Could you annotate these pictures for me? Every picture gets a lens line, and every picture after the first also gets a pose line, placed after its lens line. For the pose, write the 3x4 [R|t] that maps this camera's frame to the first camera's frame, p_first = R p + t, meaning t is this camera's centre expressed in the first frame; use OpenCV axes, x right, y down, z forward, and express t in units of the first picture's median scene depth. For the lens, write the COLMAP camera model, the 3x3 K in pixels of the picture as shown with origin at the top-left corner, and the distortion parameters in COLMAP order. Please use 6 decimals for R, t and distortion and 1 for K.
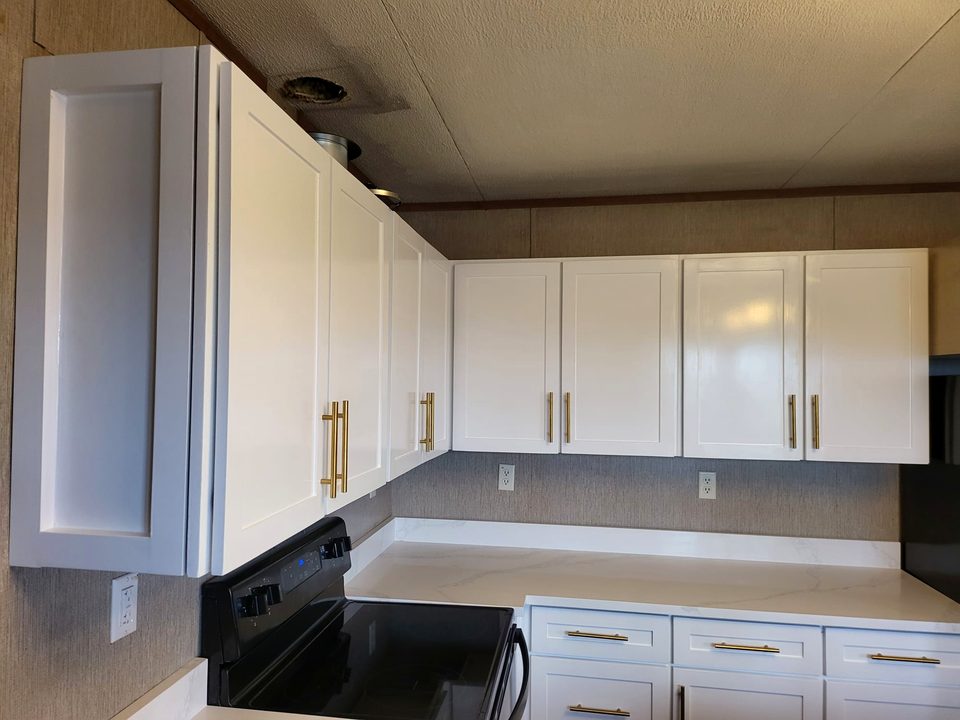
lens RADIAL K [[667.4, 0, 465.2], [0, 667.4, 364.7], [0, 0, 1]] dist [0.051538, -0.050307]
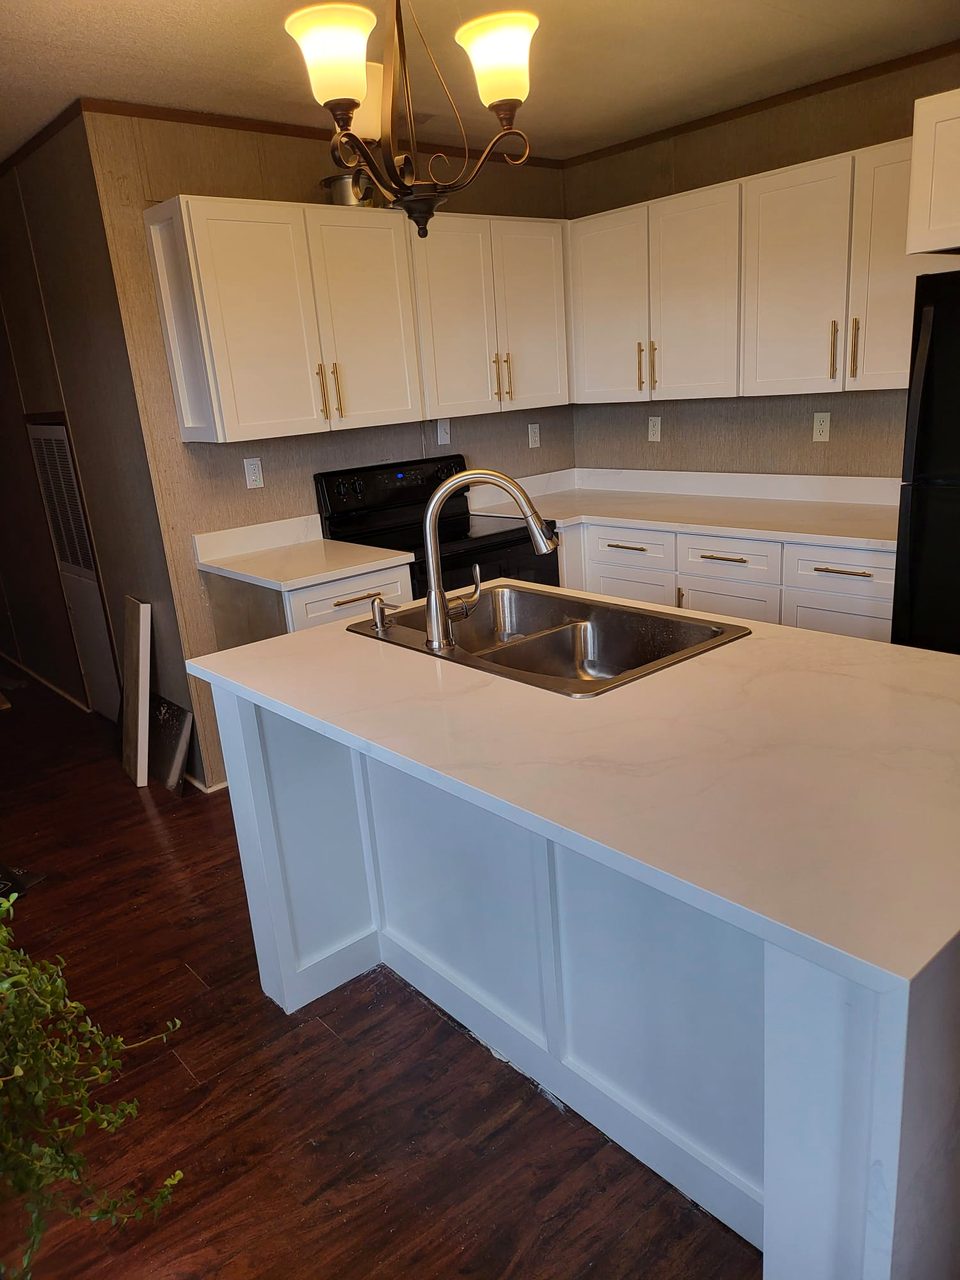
lens RADIAL K [[889.8, 0, 491.1], [0, 889.8, 636.2], [0, 0, 1]] dist [0.051538, -0.050307]
pose [[0.777774, 0.111890, -0.618505, 0.912520], [0.094935, 0.951827, 0.291571, 0.050797], [0.621334, -0.285494, 0.729683, -0.348932]]
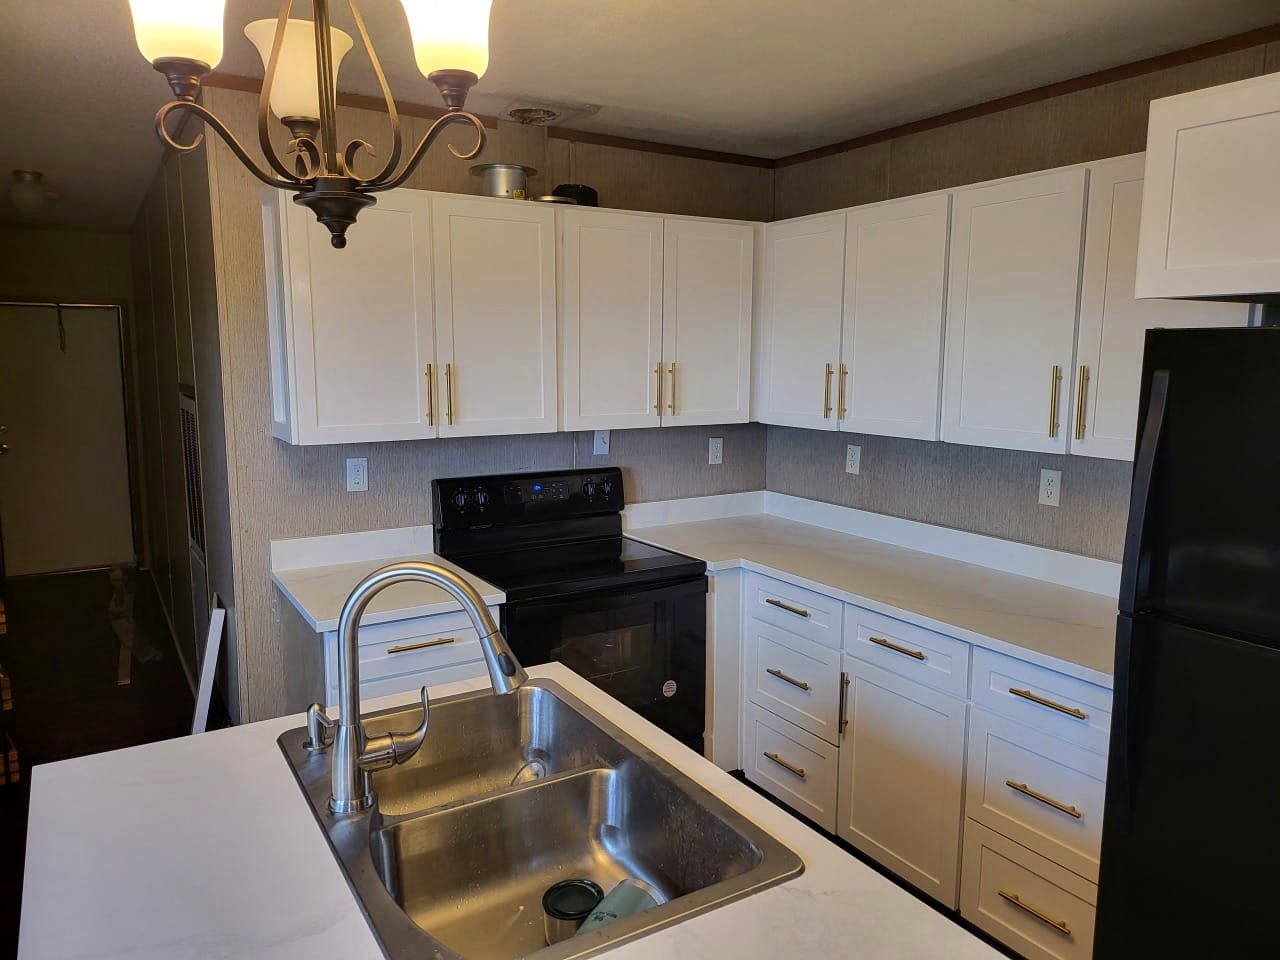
lens RADIAL K [[889.8, 0, 634.3], [0, 889.8, 477.1], [0, 0, 1]] dist [0.051538, -0.050307]
pose [[0.664837, 0.098078, -0.740522, 0.891463], [0.018807, 0.988831, 0.147850, 0.010300], [0.746752, -0.112223, 0.655567, -0.012690]]
